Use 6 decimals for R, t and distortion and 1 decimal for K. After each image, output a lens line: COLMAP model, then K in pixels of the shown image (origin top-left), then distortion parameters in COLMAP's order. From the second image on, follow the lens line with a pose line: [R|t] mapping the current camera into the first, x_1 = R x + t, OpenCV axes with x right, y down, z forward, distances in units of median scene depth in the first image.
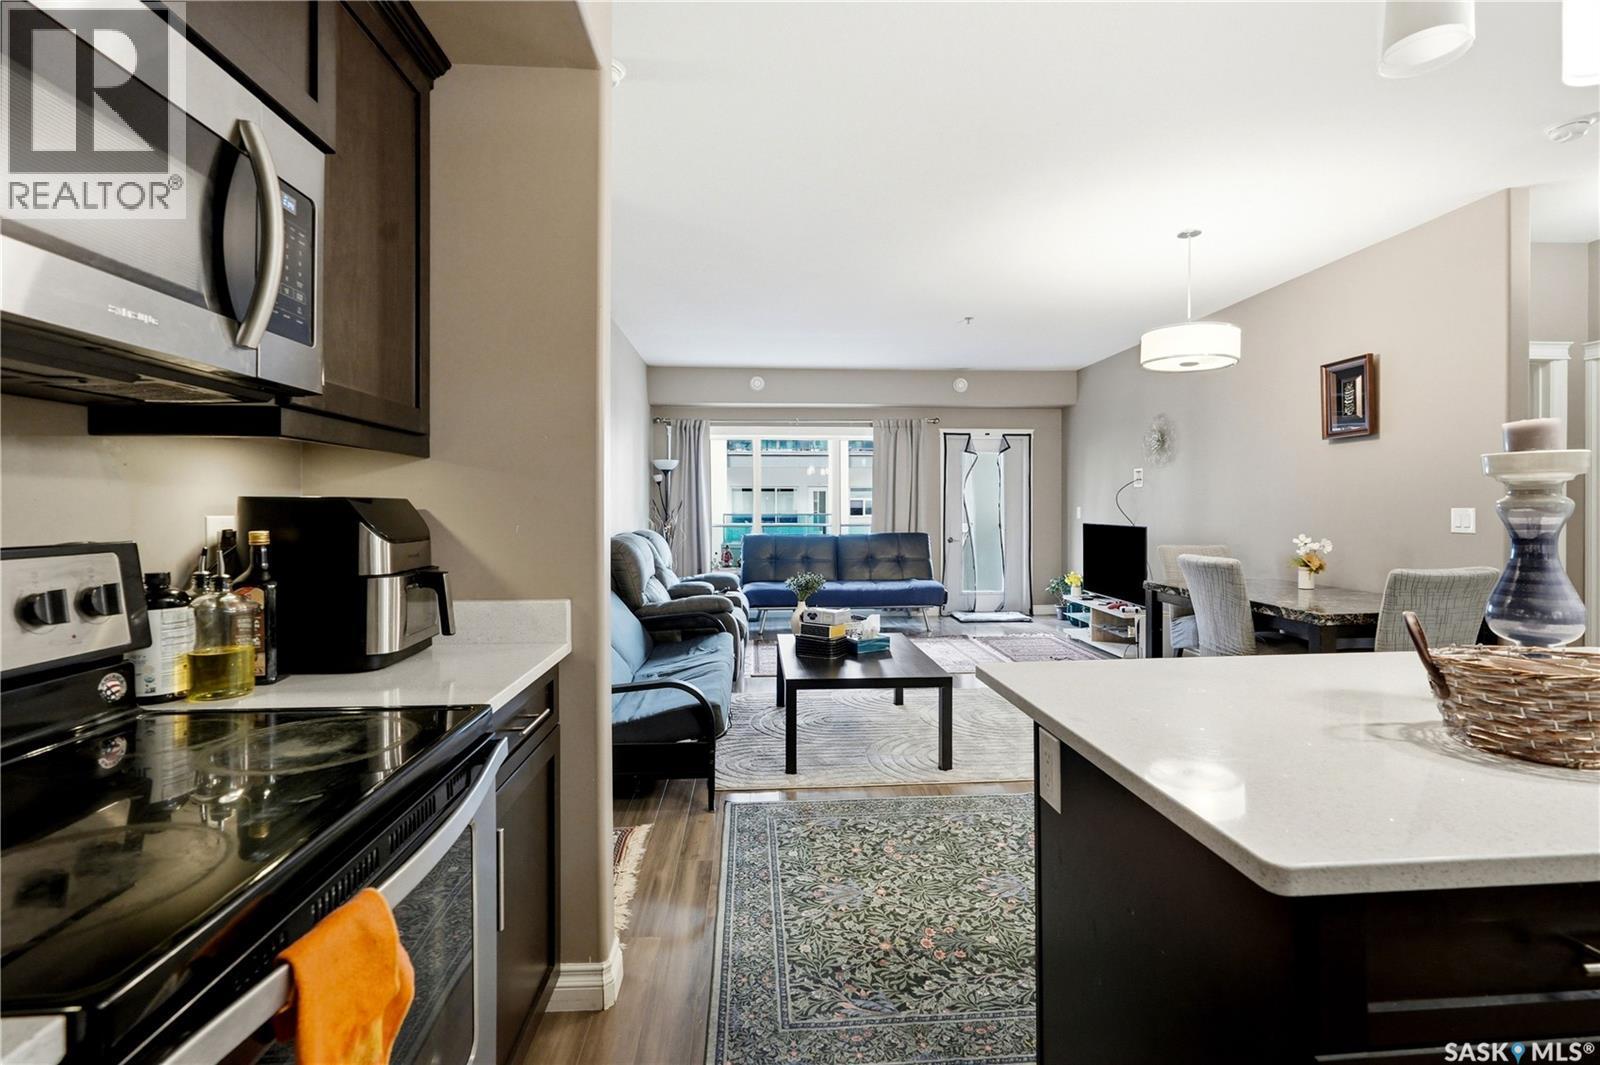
lens RADIAL K [[732.2, 0, 807.7], [0, 732.2, 520.9], [0, 0, 1]] dist [-0.001285, 0.003847]
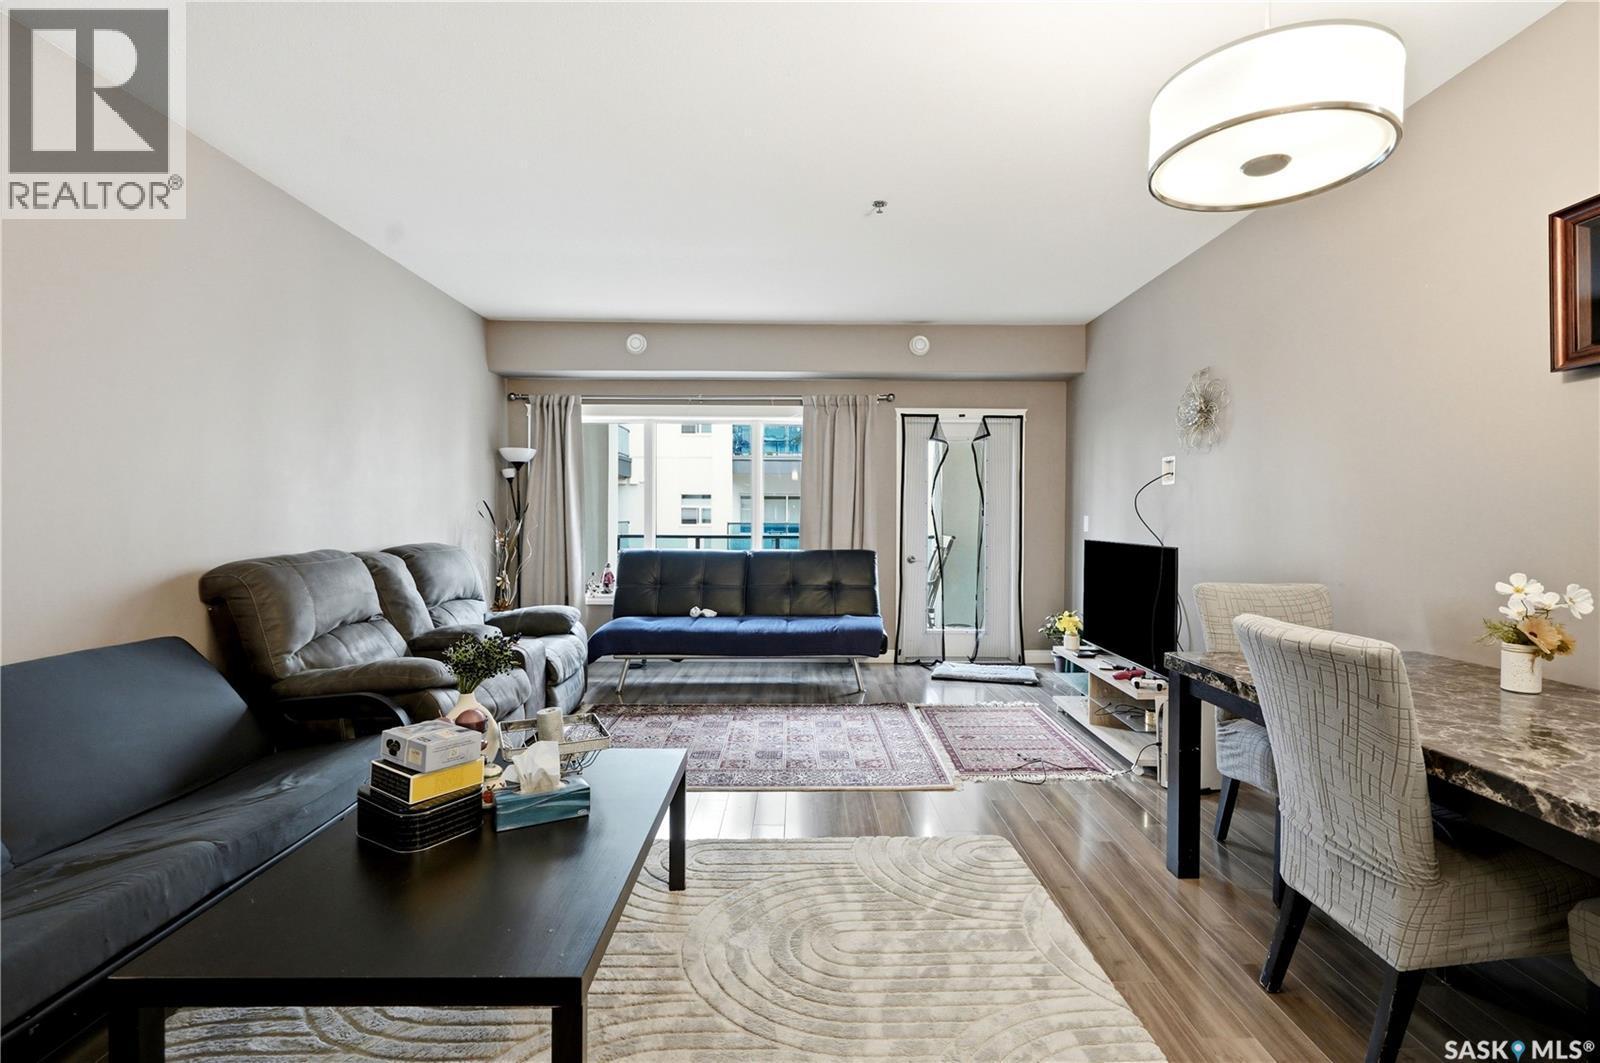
lens RADIAL K [[732.2, 0, 800.4], [0, 732.2, 532.5], [0, 0, 1]] dist [-0.001285, 0.003847]
pose [[0.998142, 0.008107, -0.060392, 0.149556], [-0.007967, 0.999965, 0.002551, -0.002679], [0.060410, -0.002065, 0.998172, 0.299871]]
